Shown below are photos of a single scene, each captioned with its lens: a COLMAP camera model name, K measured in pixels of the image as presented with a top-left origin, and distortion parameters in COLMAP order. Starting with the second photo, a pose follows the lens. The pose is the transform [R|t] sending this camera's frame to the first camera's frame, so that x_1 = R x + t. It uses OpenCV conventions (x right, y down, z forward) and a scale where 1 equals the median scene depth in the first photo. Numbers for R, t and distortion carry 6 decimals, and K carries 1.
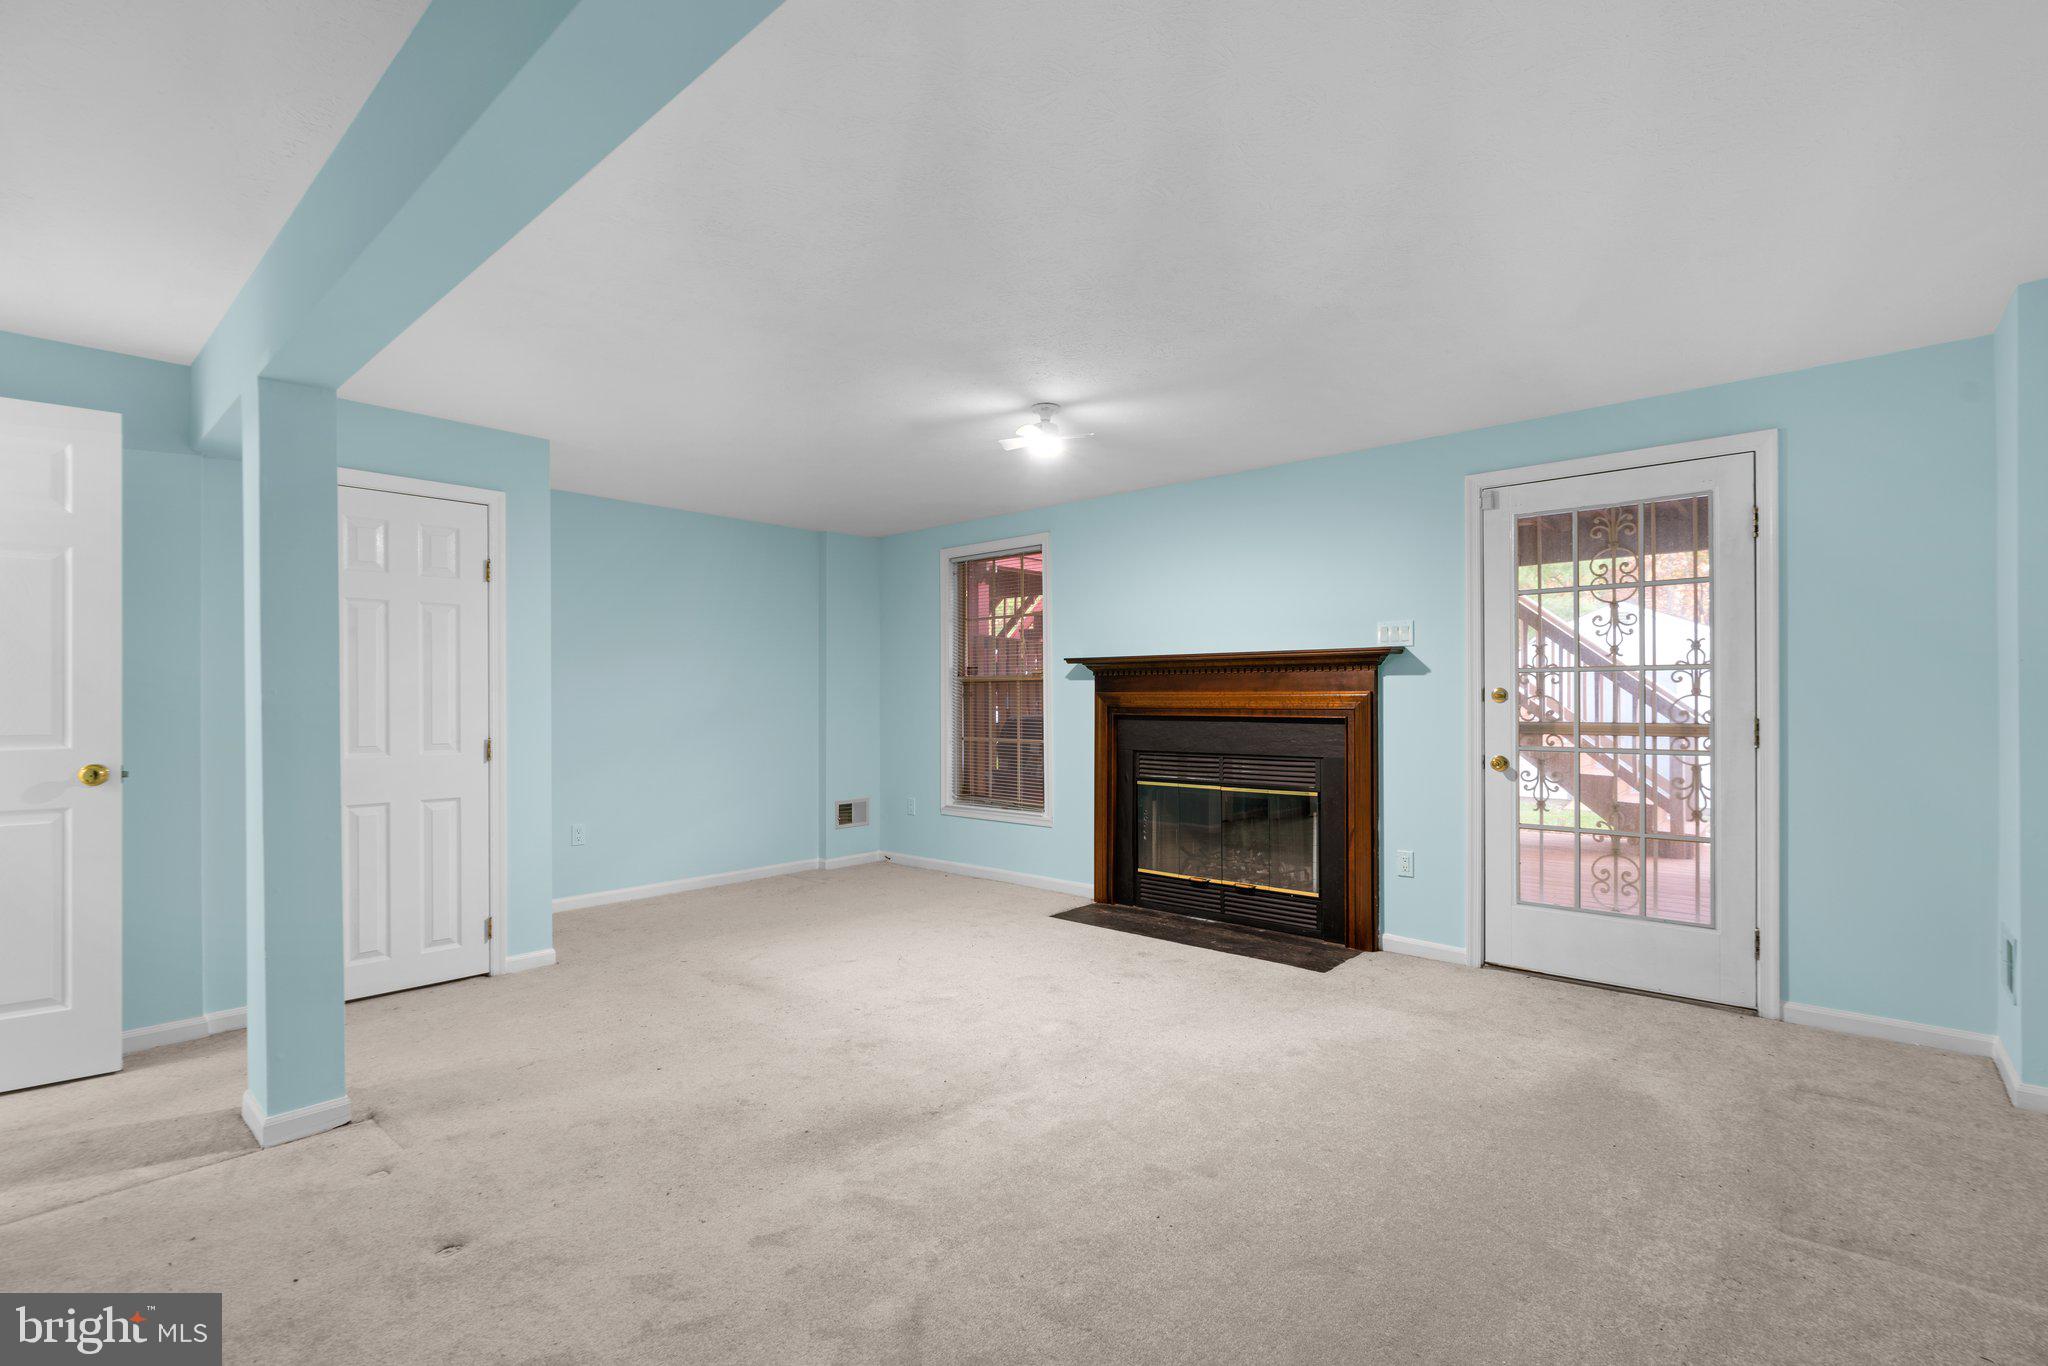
lens RADIAL K [[945.0, 0, 1023.4], [0, 945.0, 713.2], [0, 0, 1]] dist [0.000663, 0.000513]
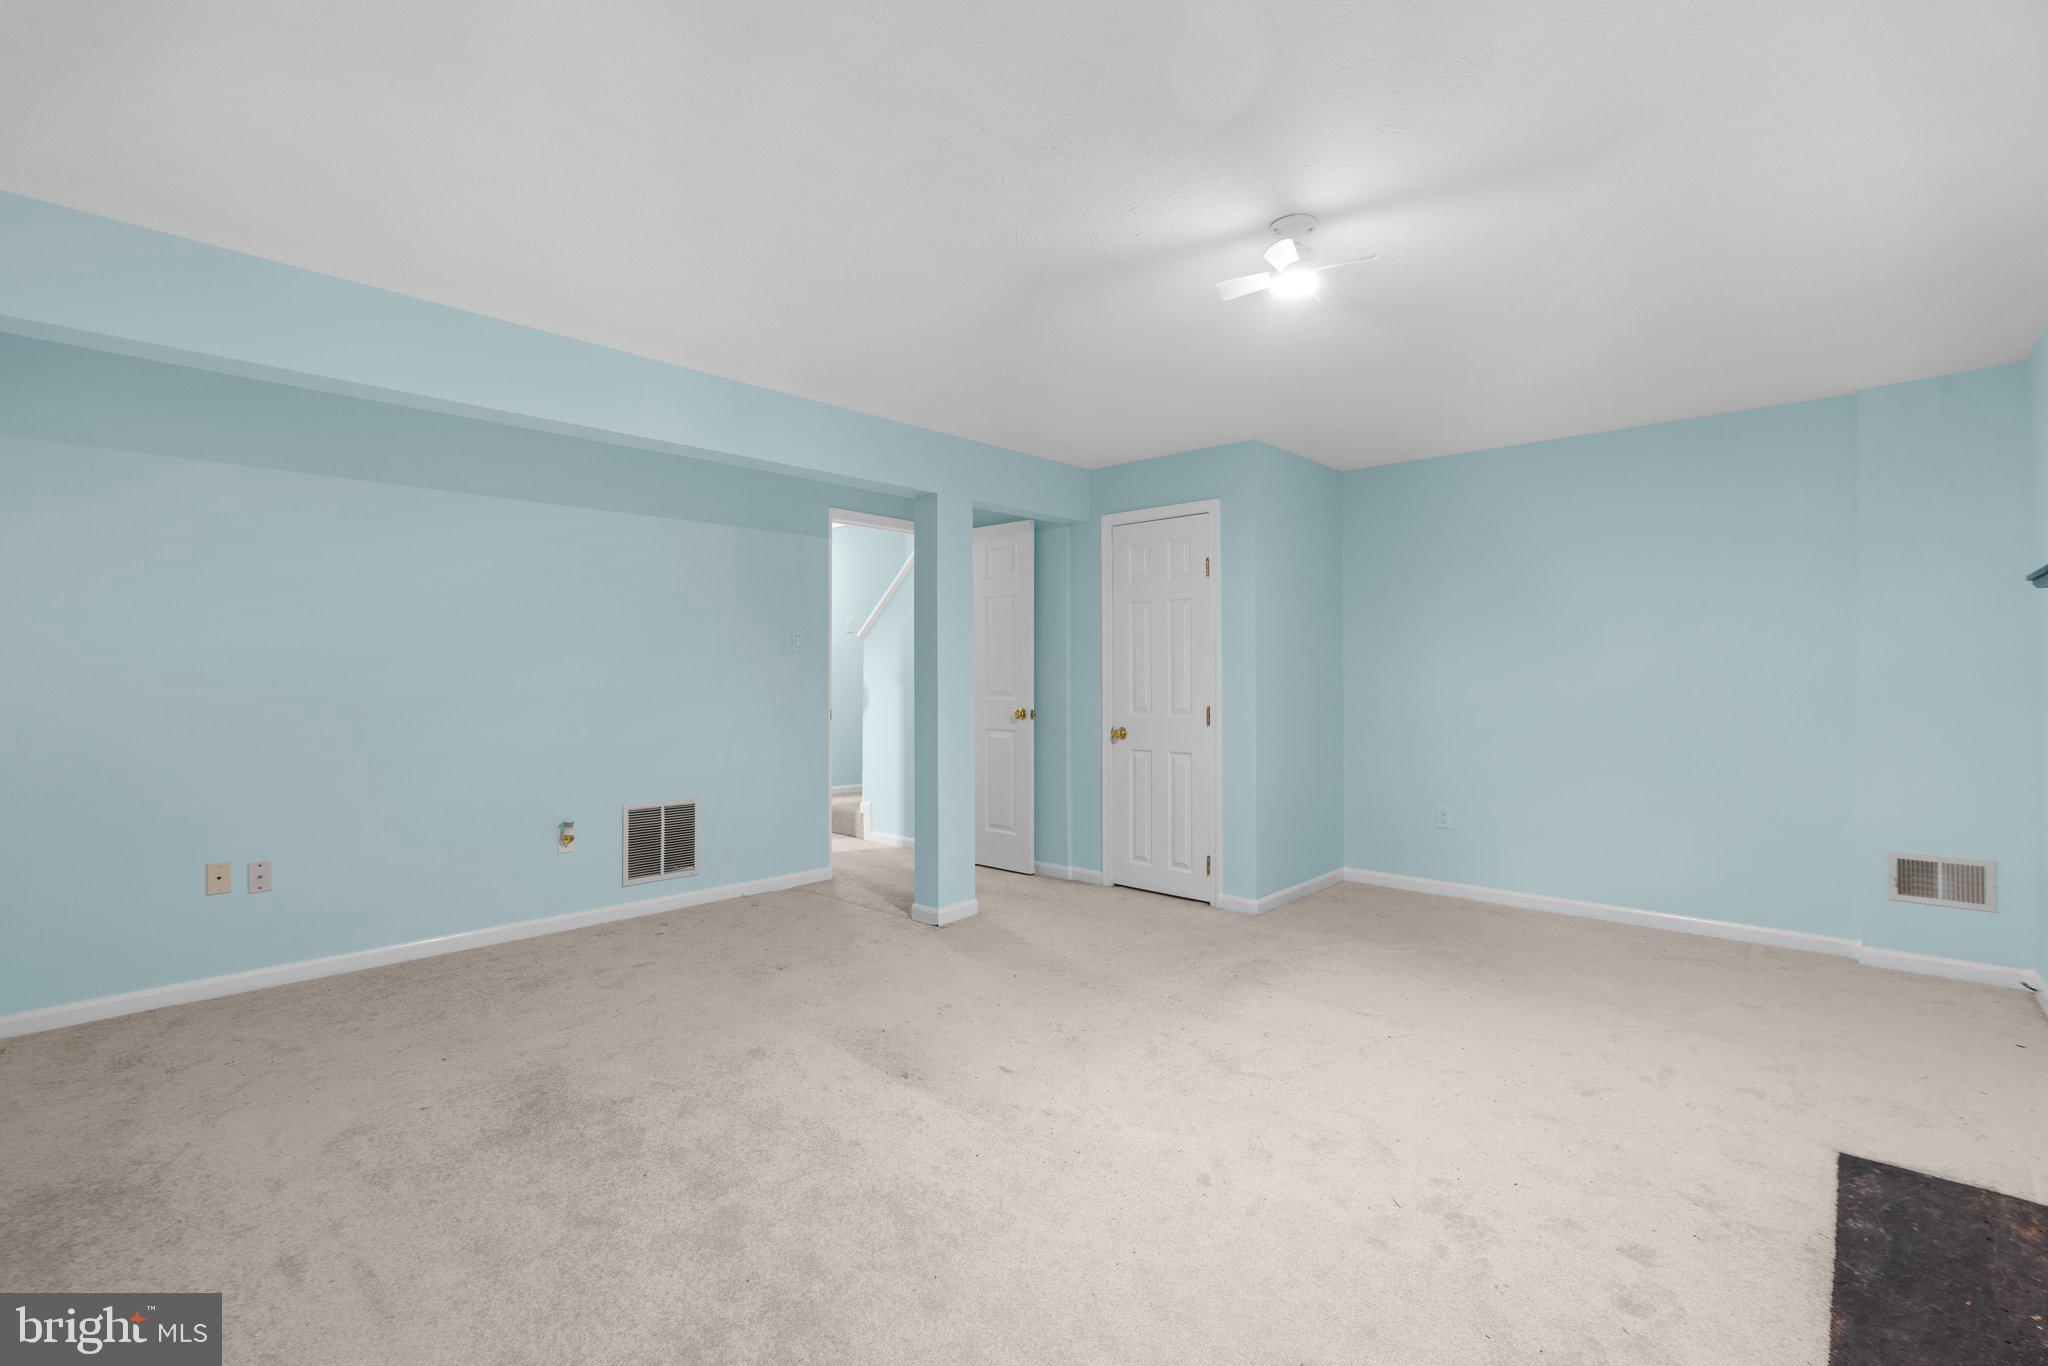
lens RADIAL K [[930.1, 0, 1011.1], [0, 930.1, 690.2], [0, 0, 1]] dist [-0.006007, 0.000791]
pose [[-0.030402, 0.022723, -0.999279, 0.567722], [-0.014950, 0.999619, 0.023186, -0.015777], [0.999426, 0.015644, -0.030051, 0.715151]]
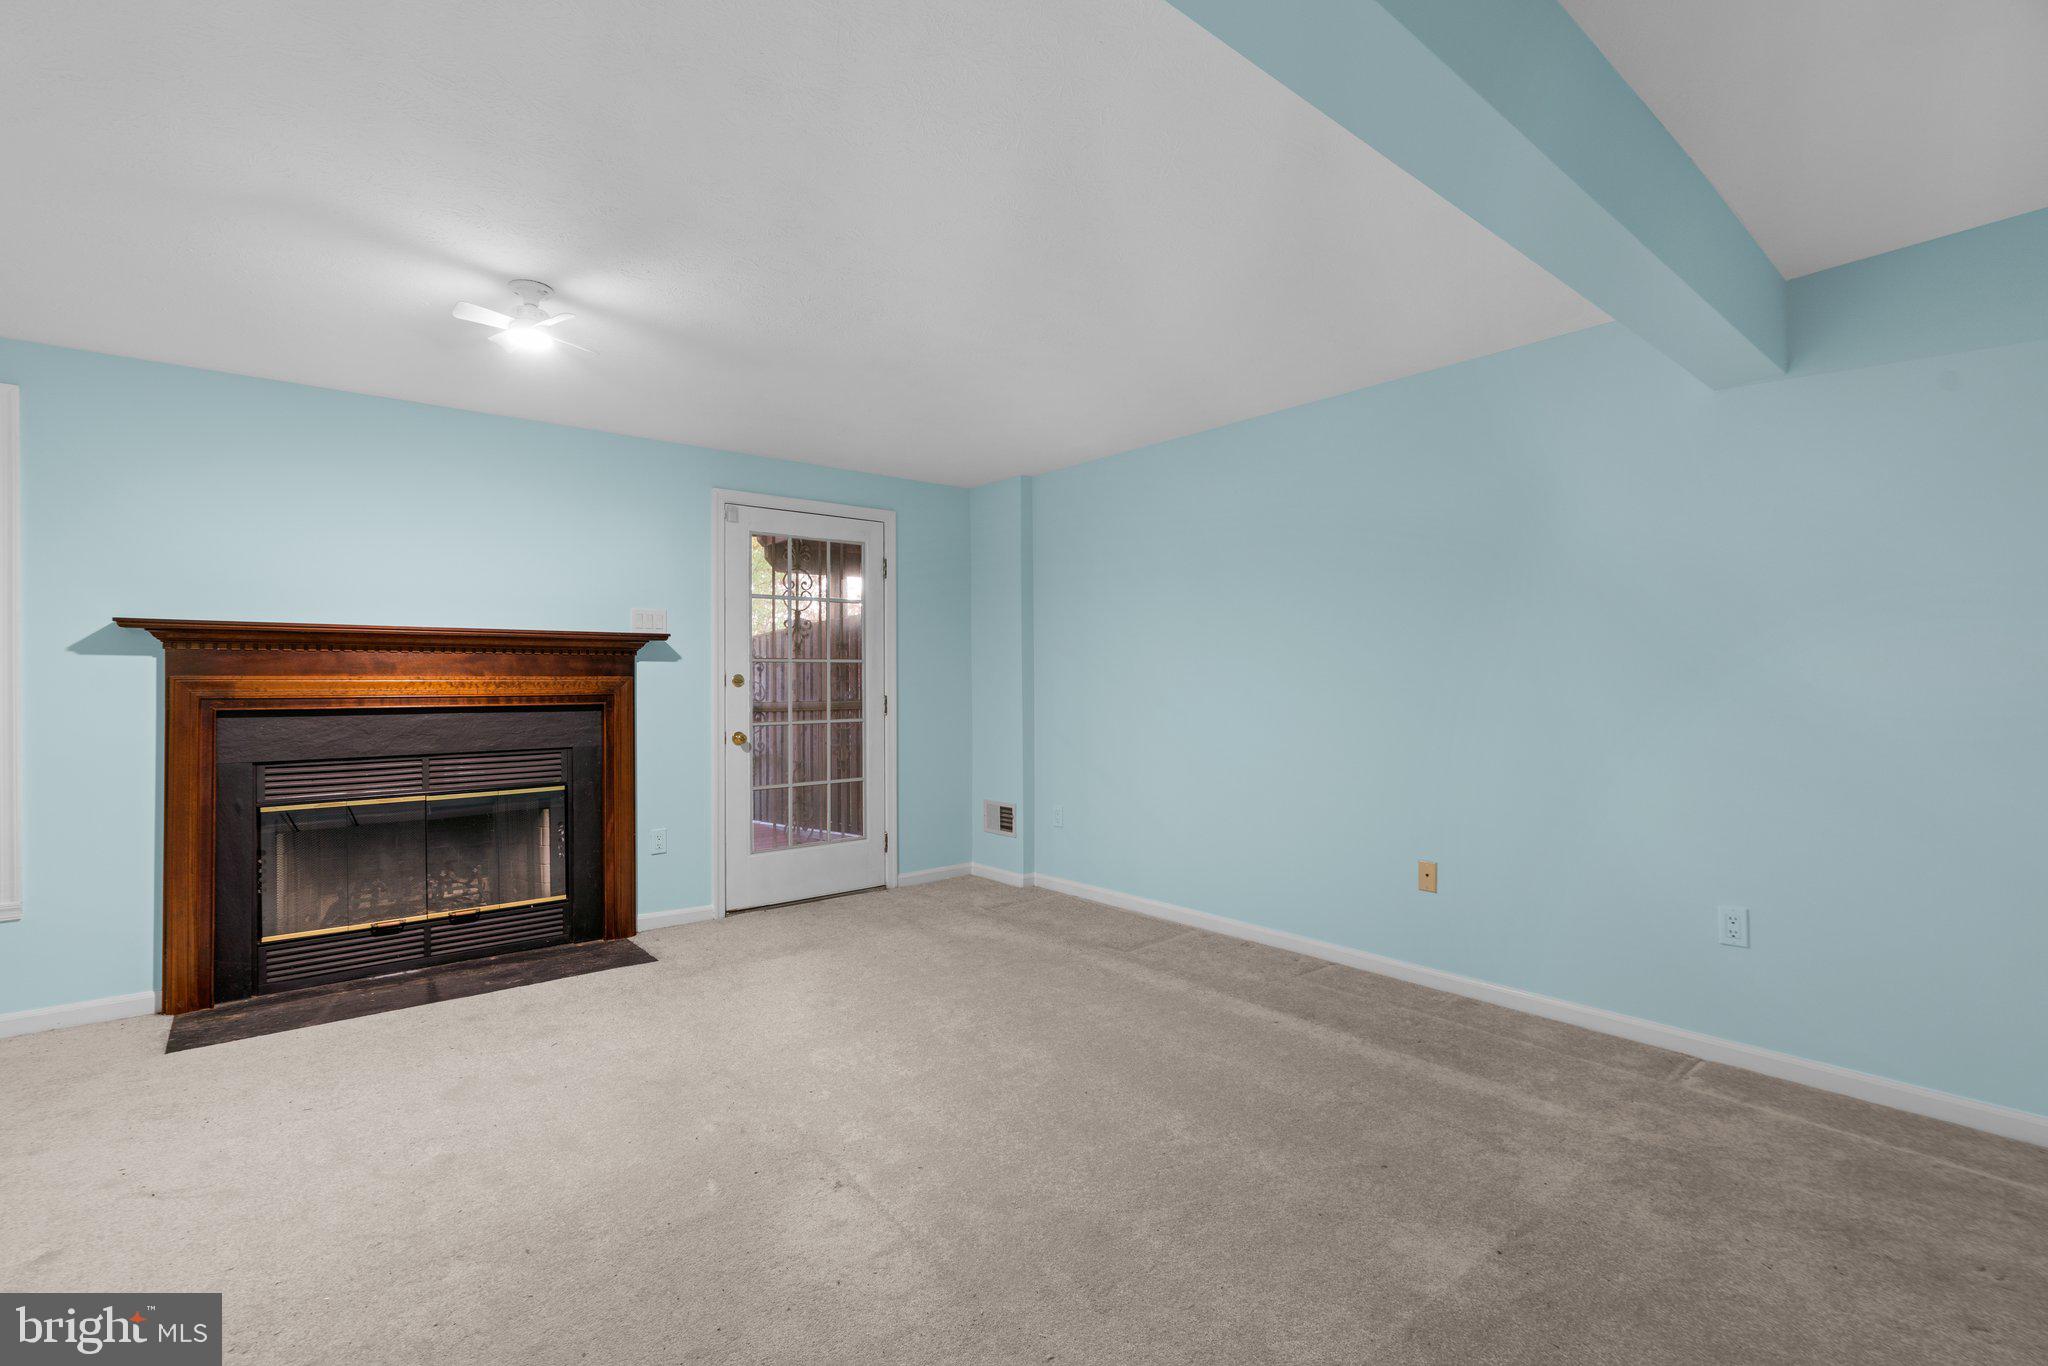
lens RADIAL K [[930.1, 0, 1011.1], [0, 930.1, 690.2], [0, 0, 1]] dist [-0.006007, 0.000791]
pose [[0.141663, -0.008587, 0.989878, -0.553038], [0.019391, 0.999795, 0.005898, -0.006612], [-0.989725, 0.018359, 0.141800, 0.460613]]
